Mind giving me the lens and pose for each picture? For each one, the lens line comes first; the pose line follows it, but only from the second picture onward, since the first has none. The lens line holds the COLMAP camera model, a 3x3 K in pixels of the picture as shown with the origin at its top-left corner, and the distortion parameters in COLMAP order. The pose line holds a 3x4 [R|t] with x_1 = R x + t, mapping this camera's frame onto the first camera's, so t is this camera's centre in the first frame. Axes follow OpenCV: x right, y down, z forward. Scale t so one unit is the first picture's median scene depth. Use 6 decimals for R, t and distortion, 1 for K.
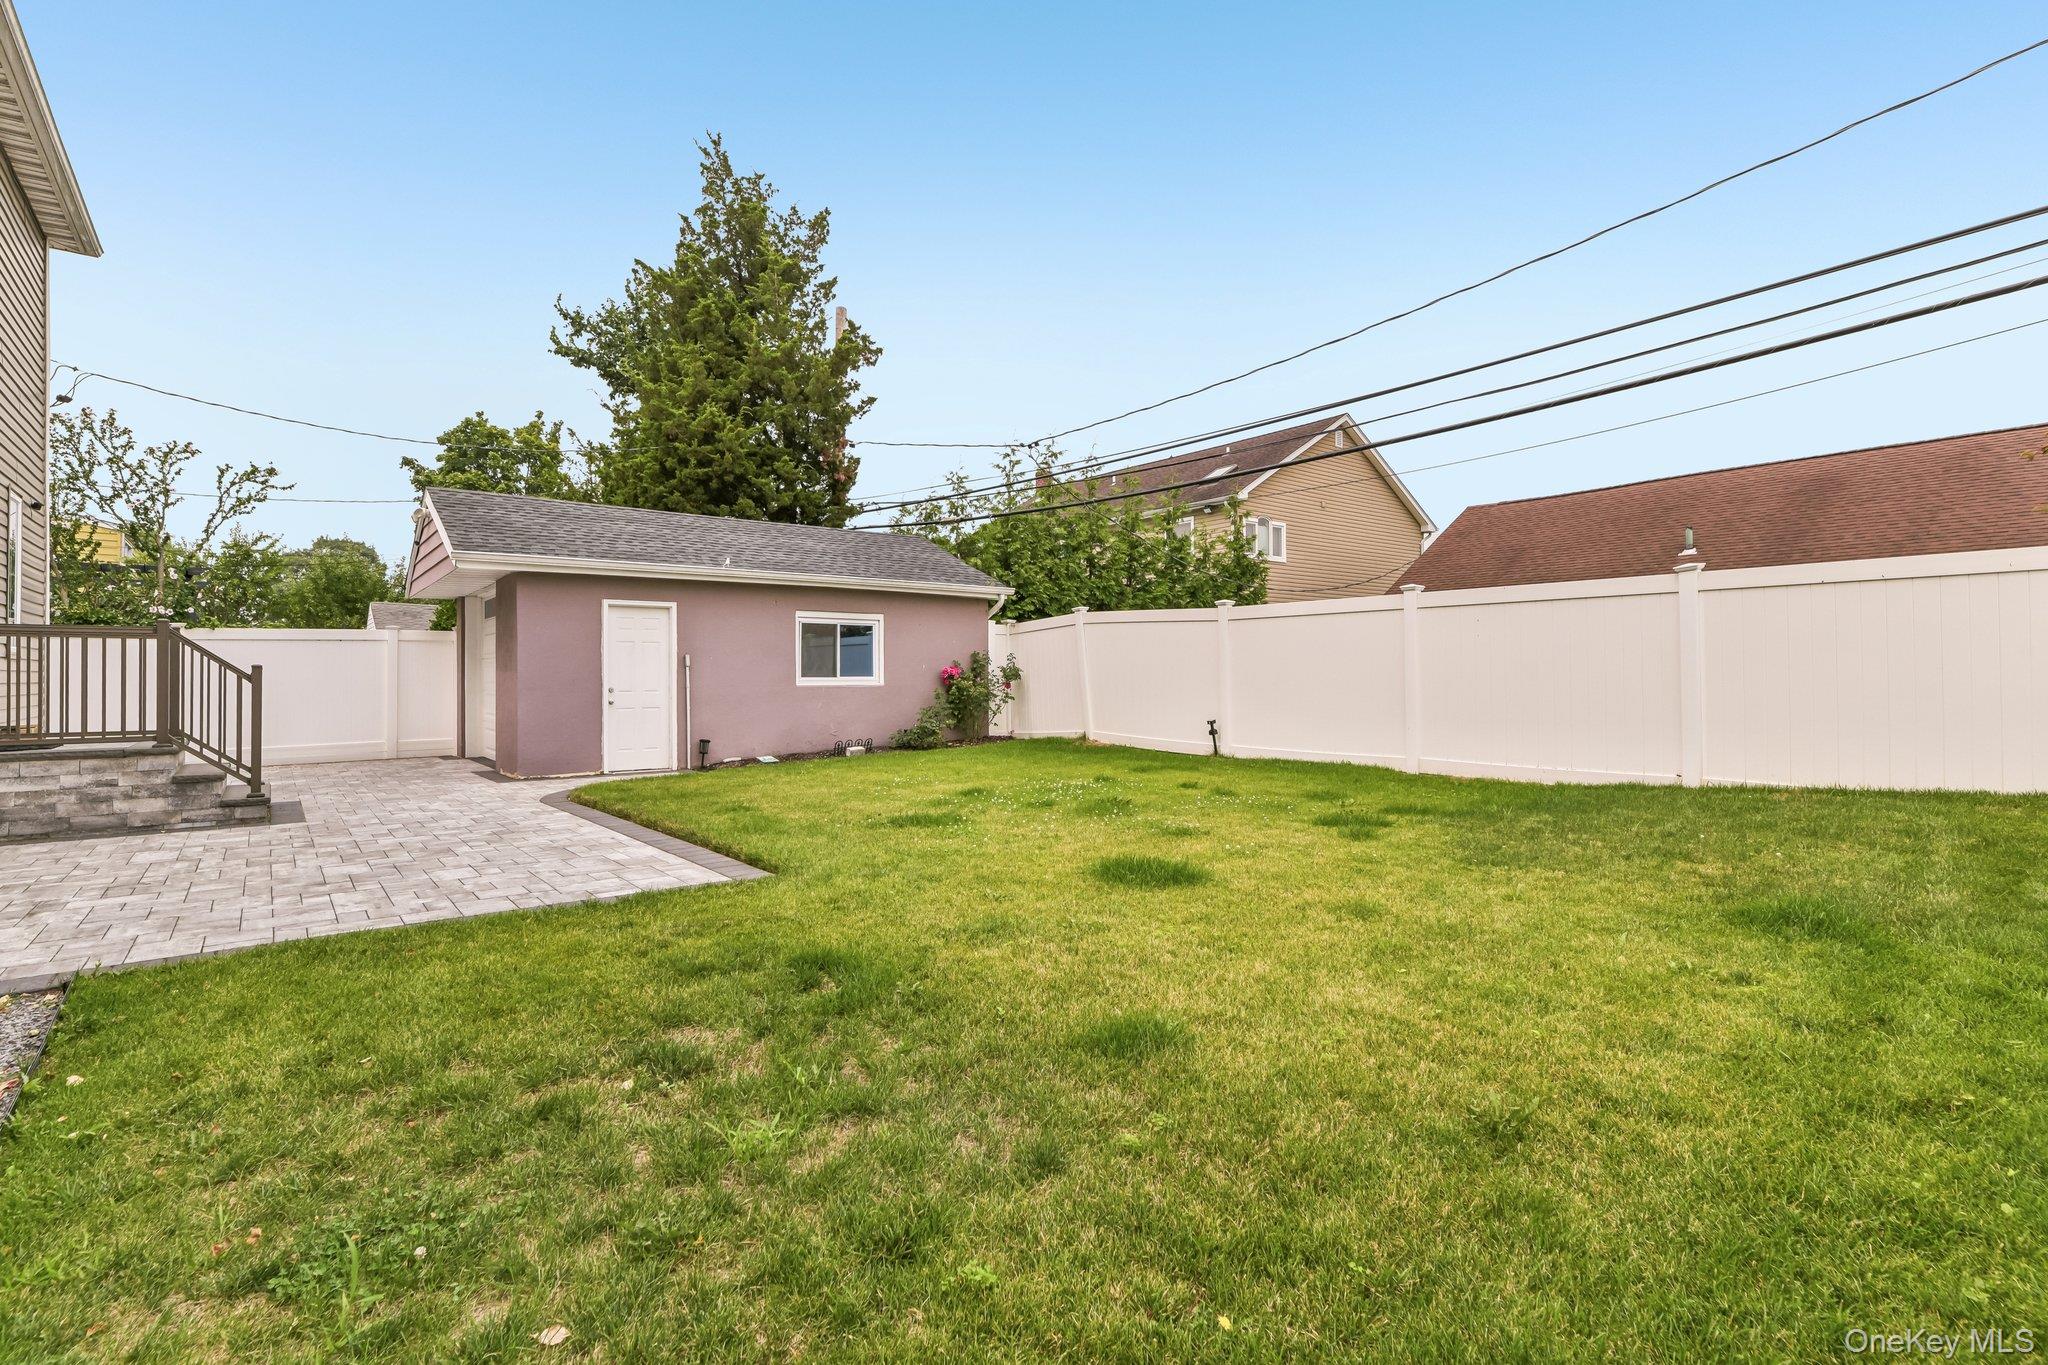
lens RADIAL K [[957.9, 0, 1029.0], [0, 957.9, 682.4], [0, 0, 1]] dist [0.005032, -0.002251]
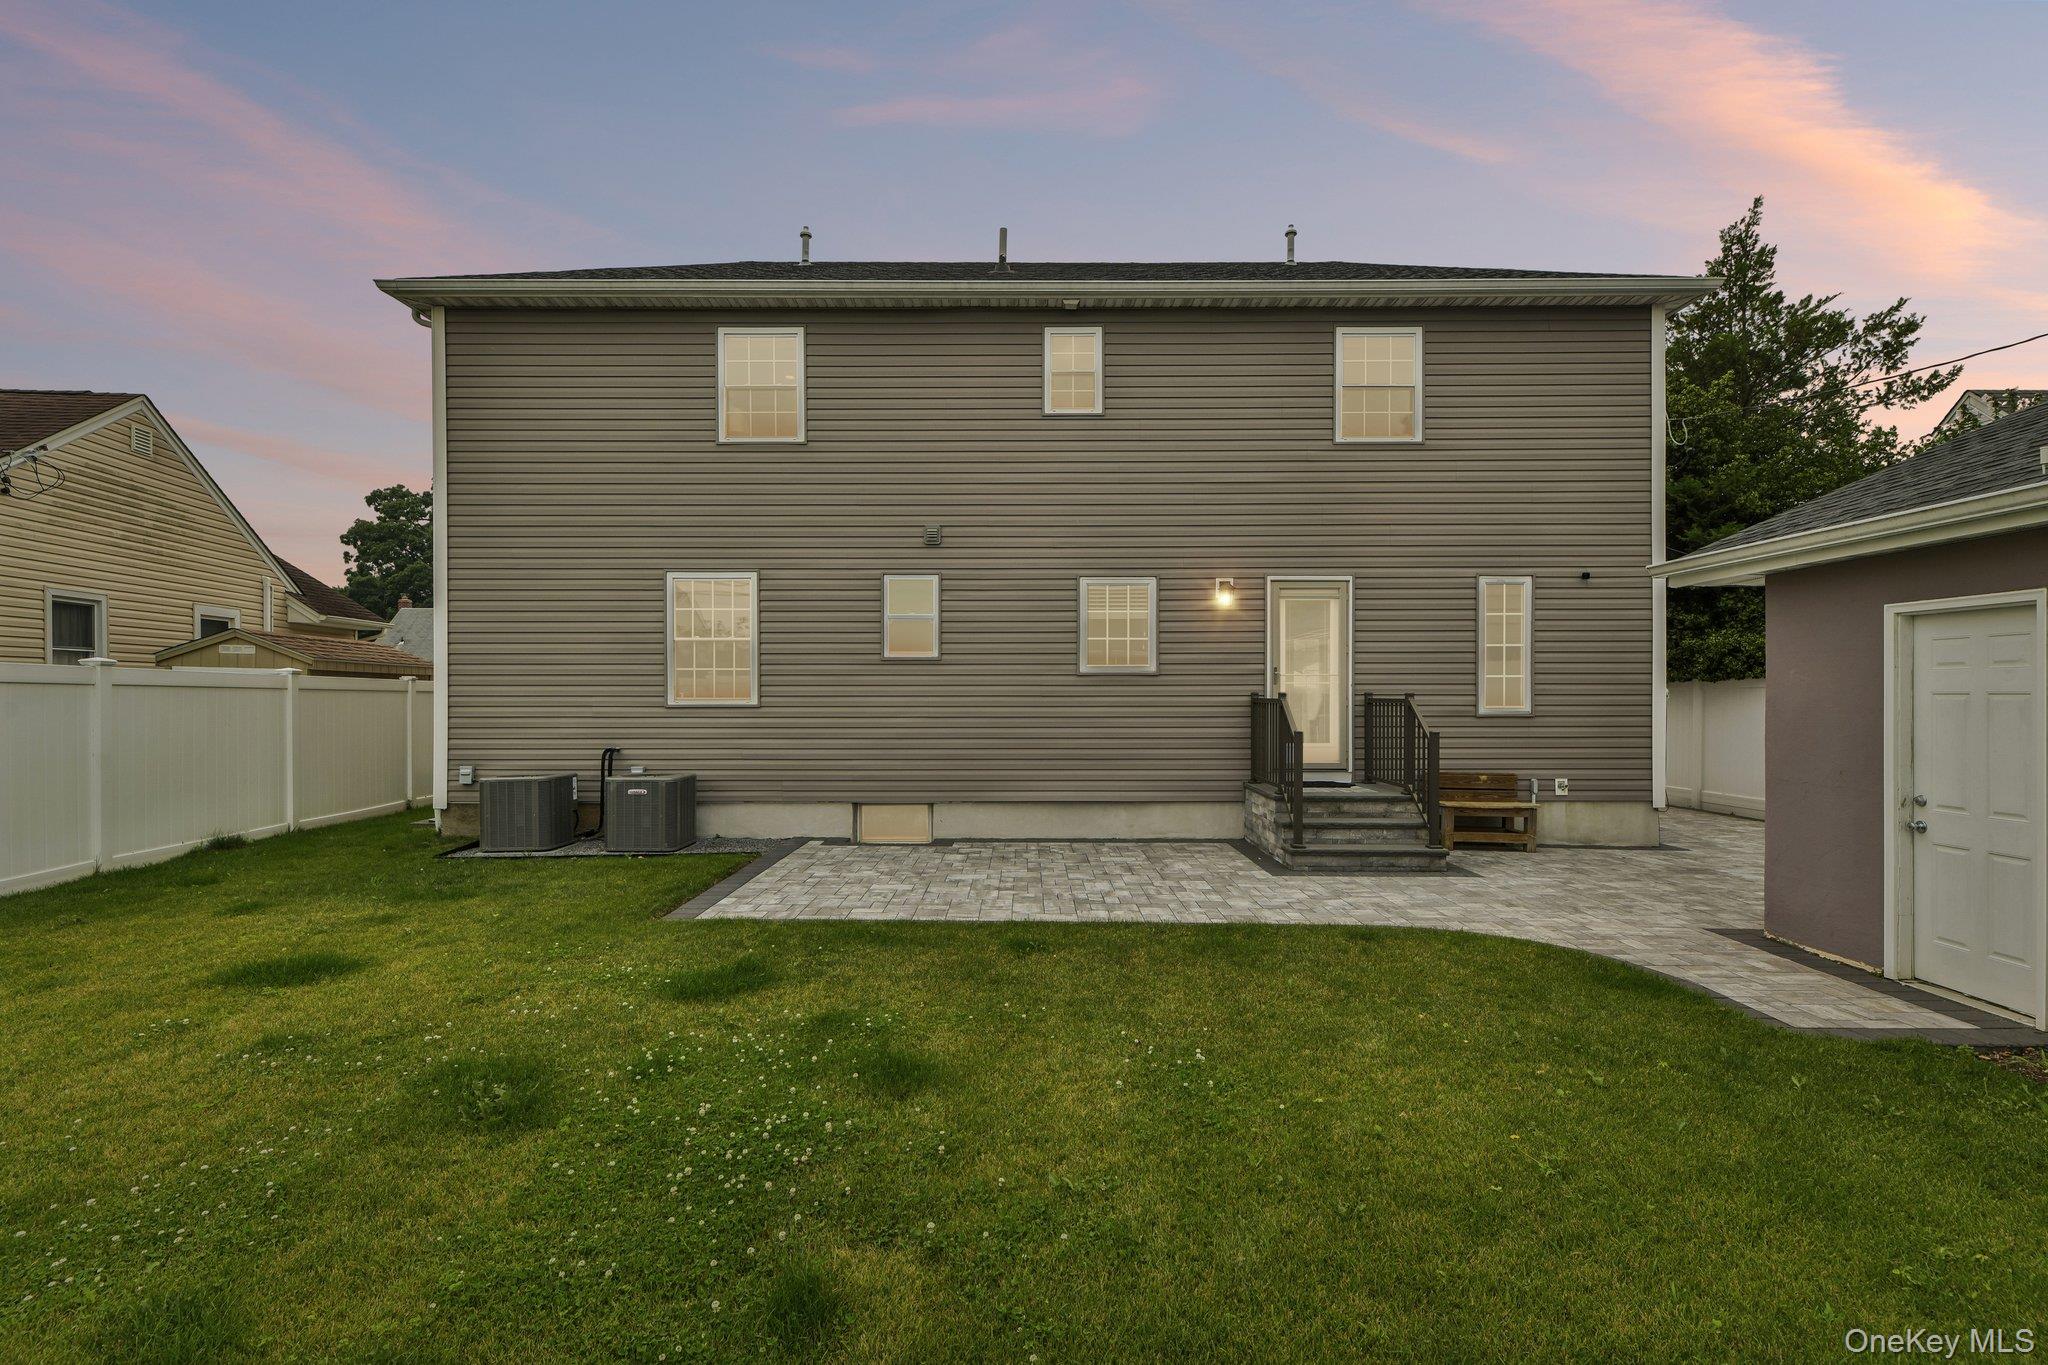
lens RADIAL K [[957.9, 0, 1020.4], [0, 957.9, 688.3], [0, 0, 1]] dist [0.005032, -0.002251]
pose [[-0.629493, -0.000106, -0.777006, 0.174130], [-0.002444, 0.999995, 0.001843, -0.043891], [0.777002, 0.003059, -0.629490, 0.914341]]
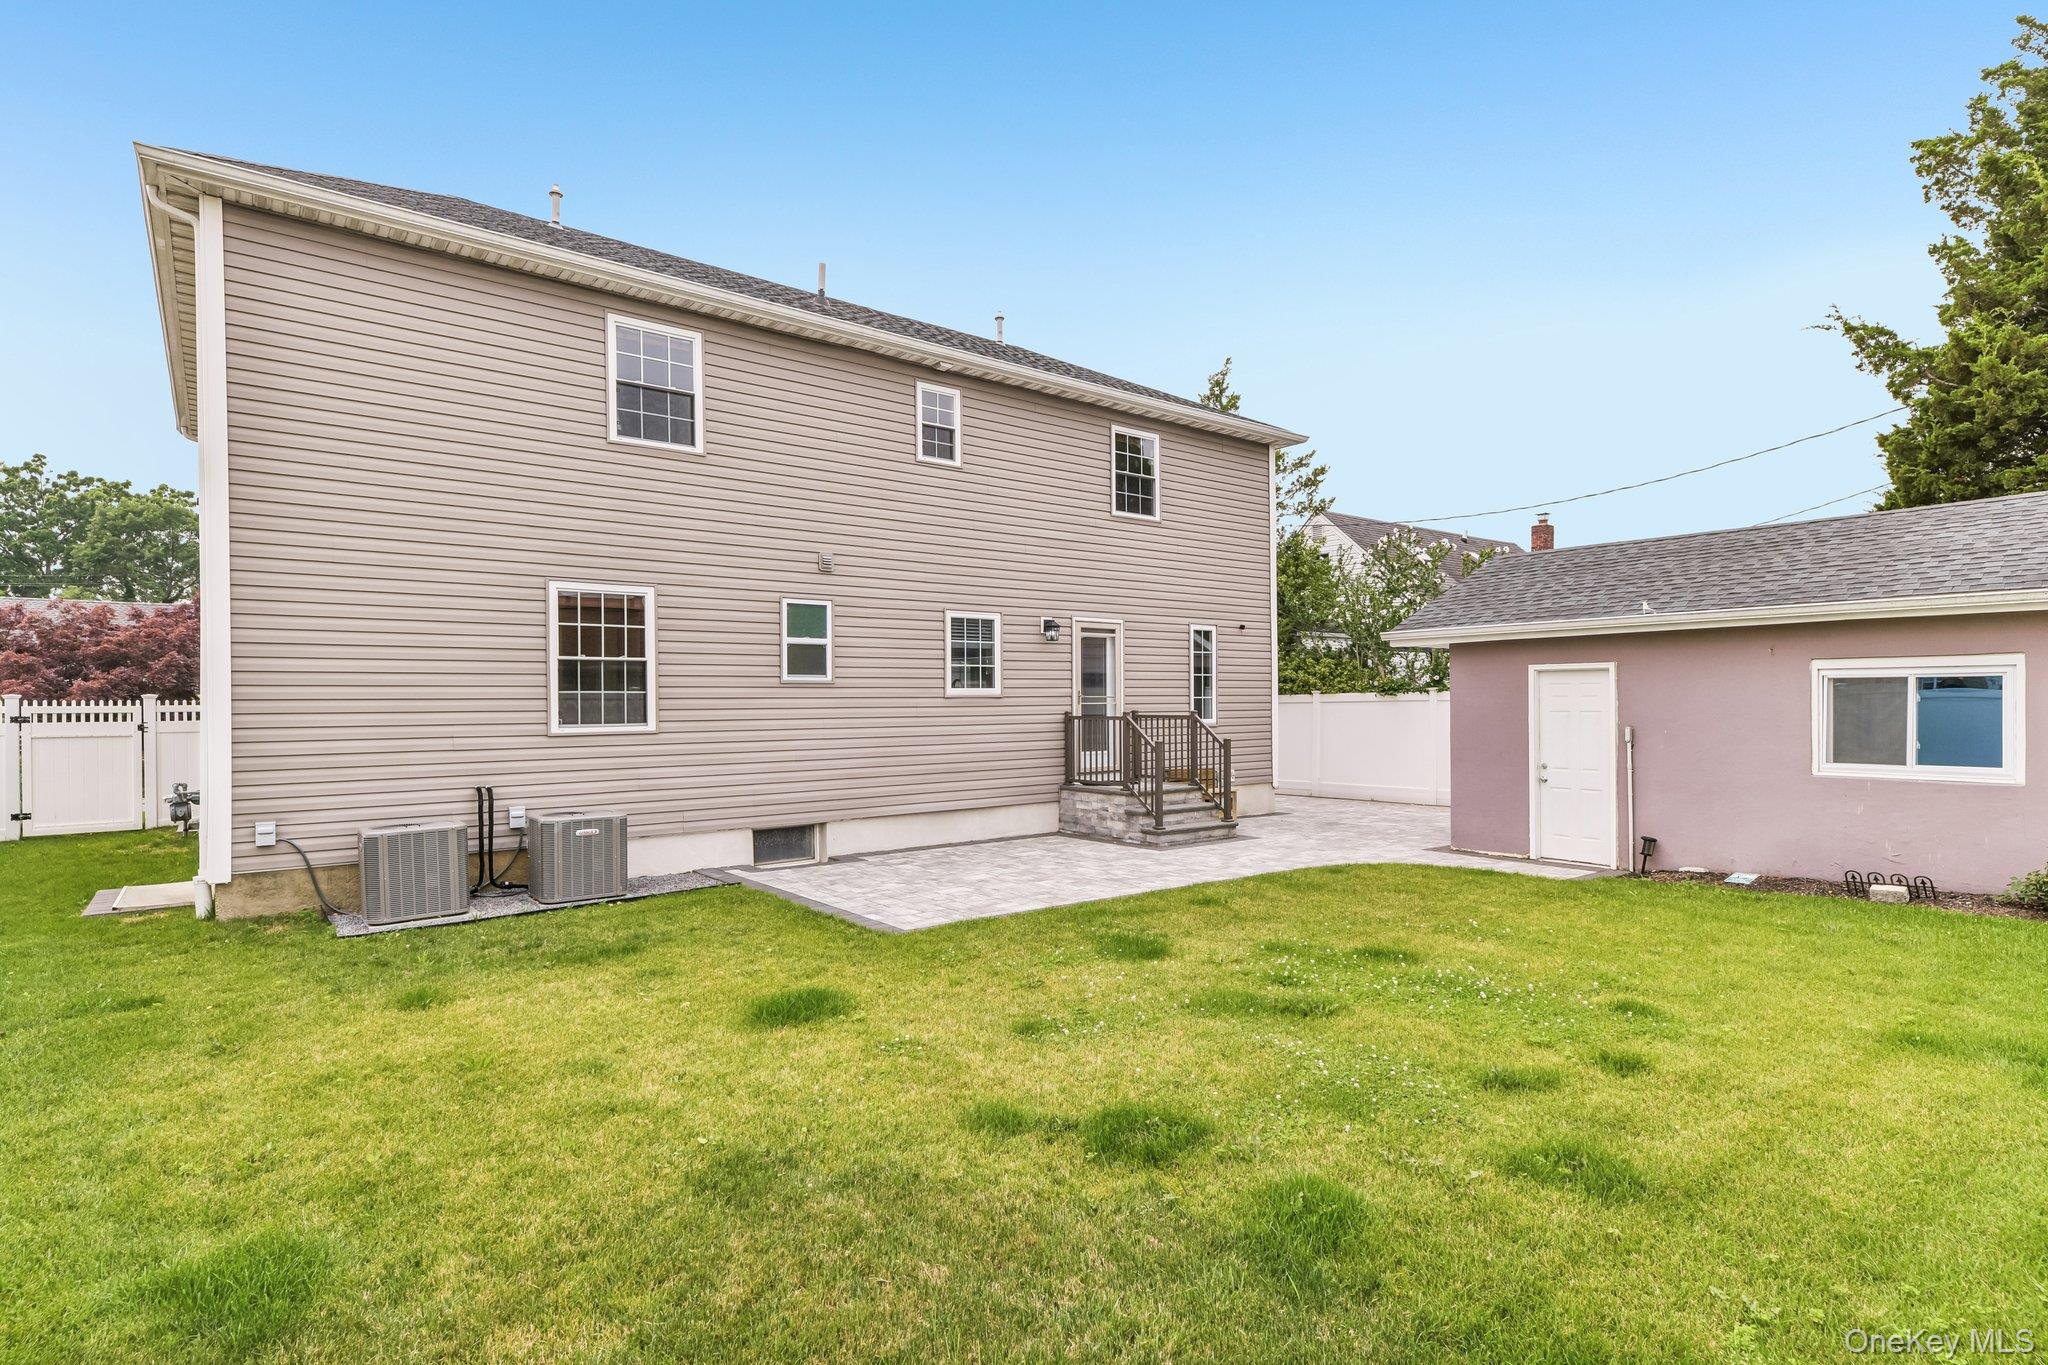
lens RADIAL K [[1017.1, 0, 1020.8], [0, 1017.1, 695.8], [0, 0, 1]] dist [0.003300, -0.000074]
pose [[-0.016124, -0.002999, -0.999866, 0.489023], [0.001646, 0.999994, -0.003026, -0.052855], [0.999869, -0.001695, -0.016119, 0.509891]]
